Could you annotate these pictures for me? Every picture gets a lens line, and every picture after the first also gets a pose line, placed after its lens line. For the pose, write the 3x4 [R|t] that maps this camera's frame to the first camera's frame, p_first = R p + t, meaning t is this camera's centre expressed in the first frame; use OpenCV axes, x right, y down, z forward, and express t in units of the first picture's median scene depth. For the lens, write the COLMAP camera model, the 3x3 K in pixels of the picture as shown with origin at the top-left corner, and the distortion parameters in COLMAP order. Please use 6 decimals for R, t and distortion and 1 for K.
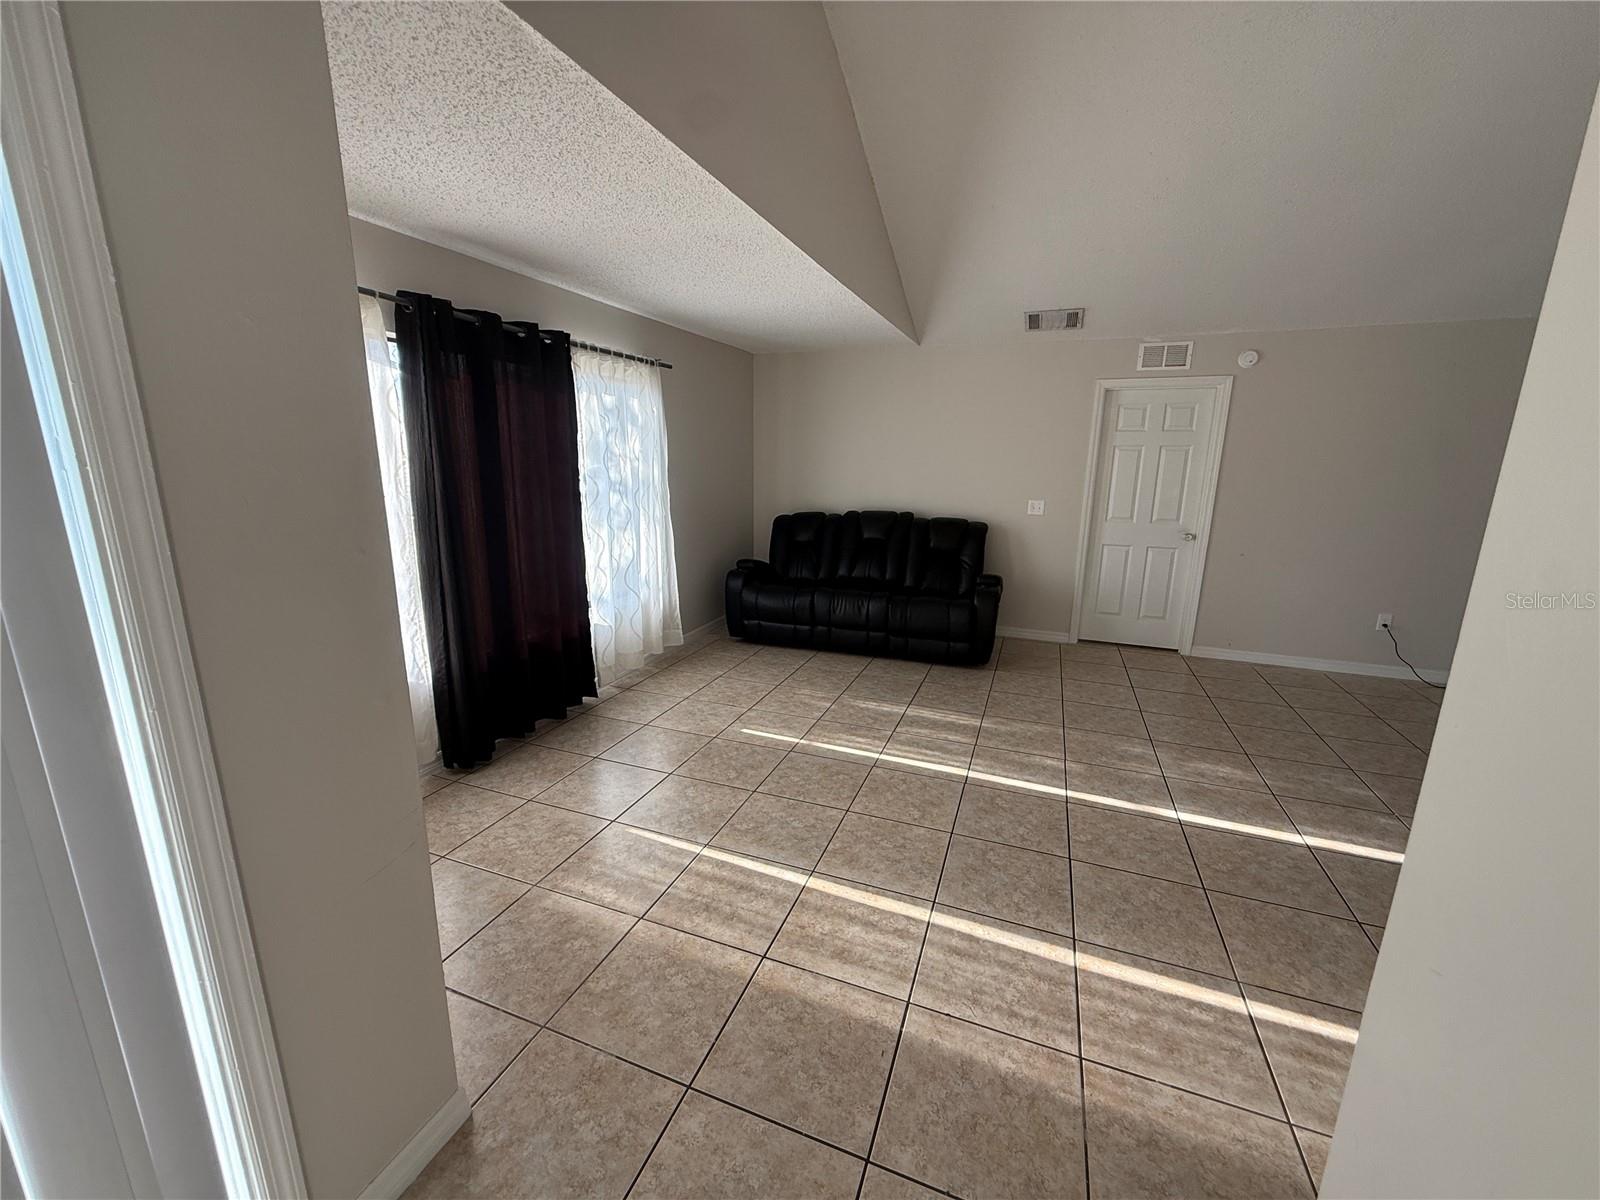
lens RADIAL K [[640.5, 0, 793.3], [0, 640.5, 599.1], [0, 0, 1]] dist [0.002461, -0.000761]
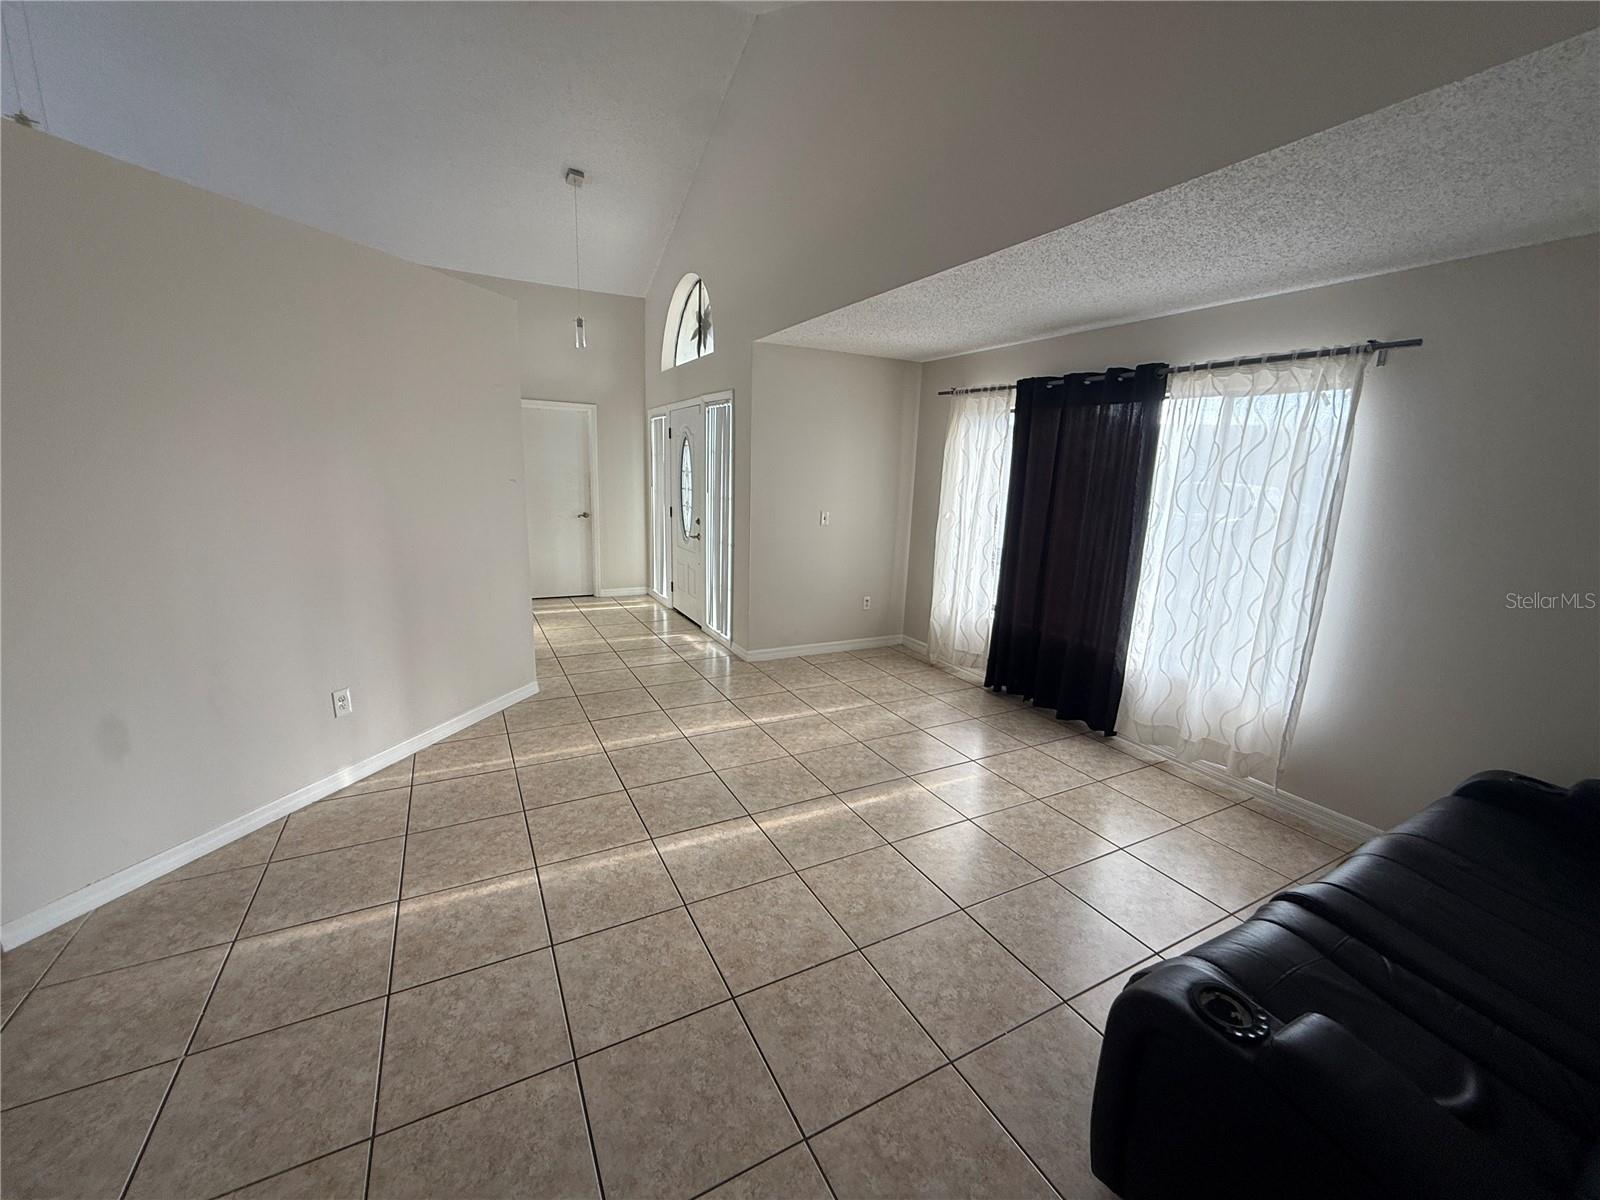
lens RADIAL K [[640.5, 0, 797.9], [0, 640.5, 603.2], [0, 0, 1]] dist [0.002461, -0.000761]
pose [[-0.649419, 0.127658, -0.749639, 0.977442], [-0.209169, 0.917793, 0.337499, -0.366384], [0.731097, 0.375979, -0.569330, 1.614605]]
